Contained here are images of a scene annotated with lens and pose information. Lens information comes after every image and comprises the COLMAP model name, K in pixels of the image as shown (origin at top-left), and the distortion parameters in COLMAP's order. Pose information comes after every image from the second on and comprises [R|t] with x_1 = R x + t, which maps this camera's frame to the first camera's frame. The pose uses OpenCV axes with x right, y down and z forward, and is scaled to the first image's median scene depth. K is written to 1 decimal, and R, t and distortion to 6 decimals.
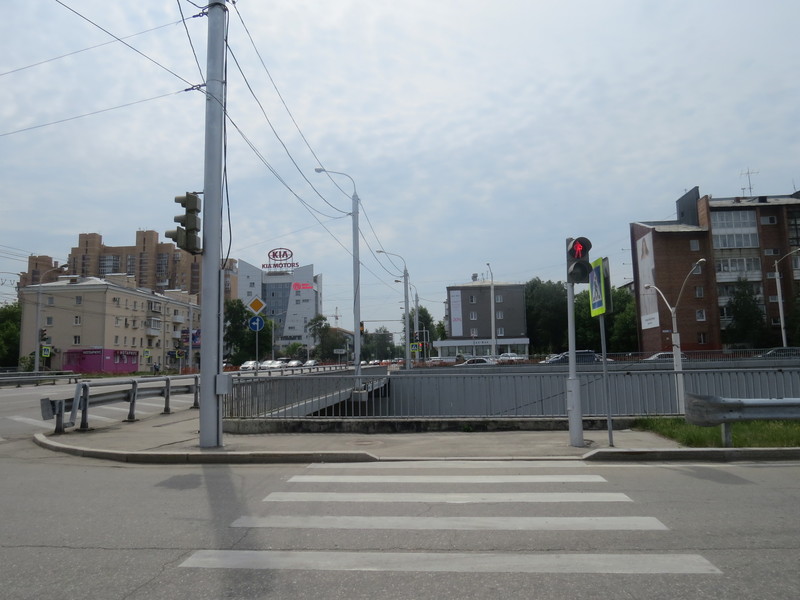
lens RADIAL K [[571.6, 0, 400.0], [0, 571.6, 300.0], [0, 0, 1]] dist [-0.022736, 0.002197]
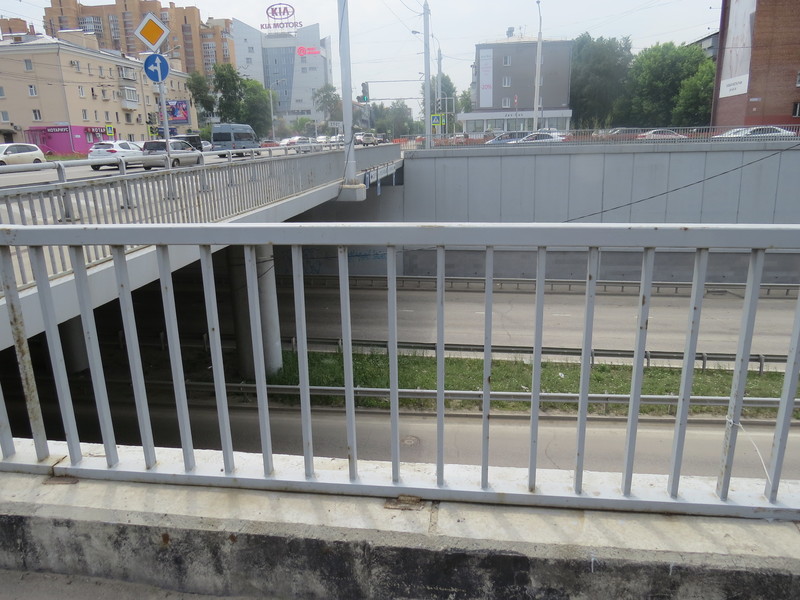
lens RADIAL K [[571.6, 0, 400.0], [0, 571.6, 300.0], [0, 0, 1]] dist [-0.022736, 0.002197]
pose [[0.999485, 0.006575, -0.031398, 0.001163], [0.005624, 0.927698, 0.373289, 0.012525], [0.031582, -0.373273, 0.927184, 0.111546]]
